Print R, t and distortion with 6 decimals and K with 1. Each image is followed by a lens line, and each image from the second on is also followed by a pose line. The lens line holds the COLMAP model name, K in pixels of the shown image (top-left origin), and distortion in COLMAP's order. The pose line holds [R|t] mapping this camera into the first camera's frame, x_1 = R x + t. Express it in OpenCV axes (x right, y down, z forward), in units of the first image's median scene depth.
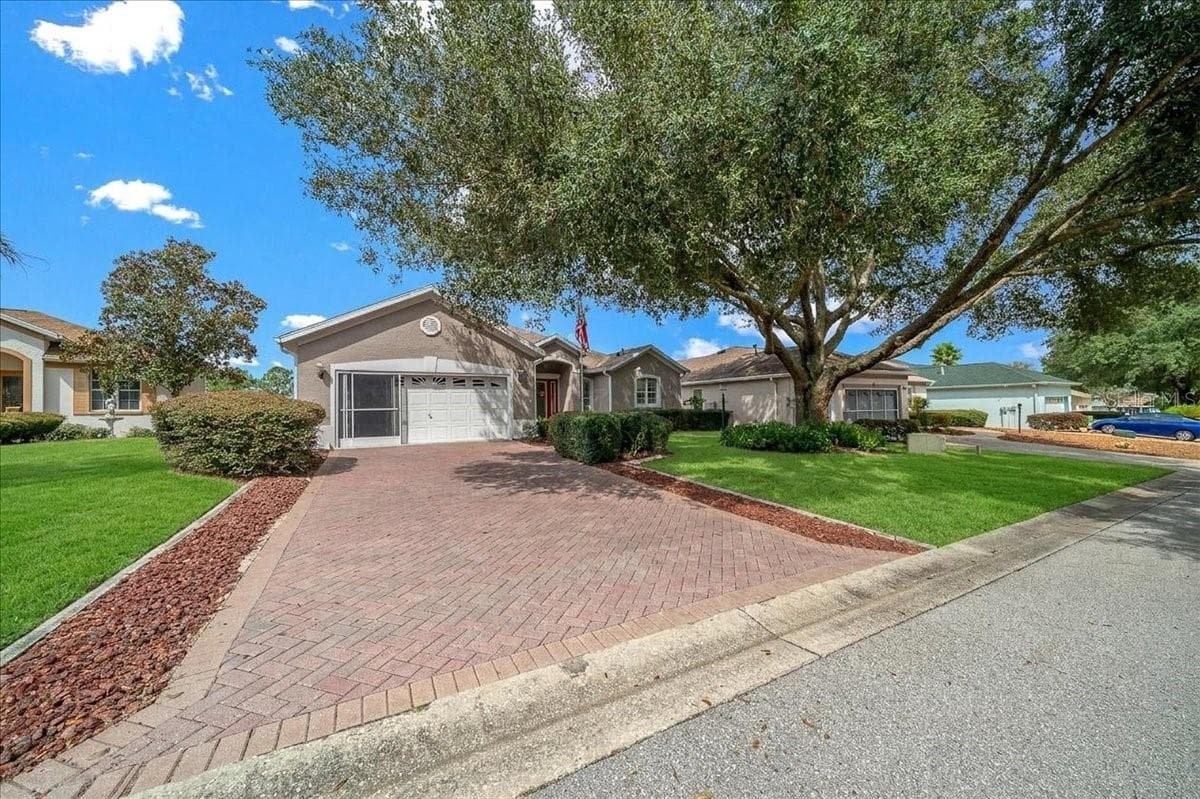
lens RADIAL K [[426.6, 0, 606.5], [0, 426.6, 399.5], [0, 0, 1]] dist [-0.000632, -0.000177]
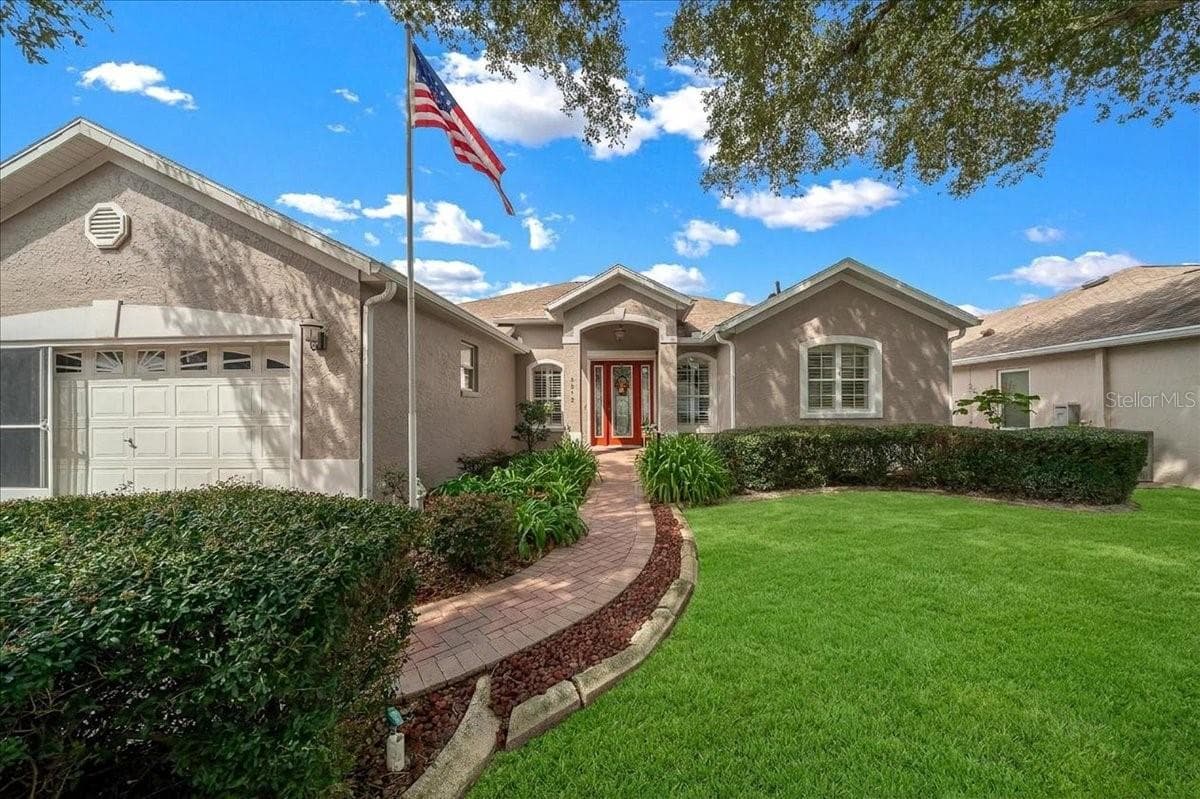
lens RADIAL K [[426.6, 0, 606.5], [0, 426.6, 399.5], [0, 0, 1]] dist [-0.000632, -0.000177]
pose [[0.838864, -0.000887, -0.544340, 0.198205], [0.005960, 0.999954, 0.007556, -0.003781], [0.544309, -0.009583, 0.838830, 0.820215]]
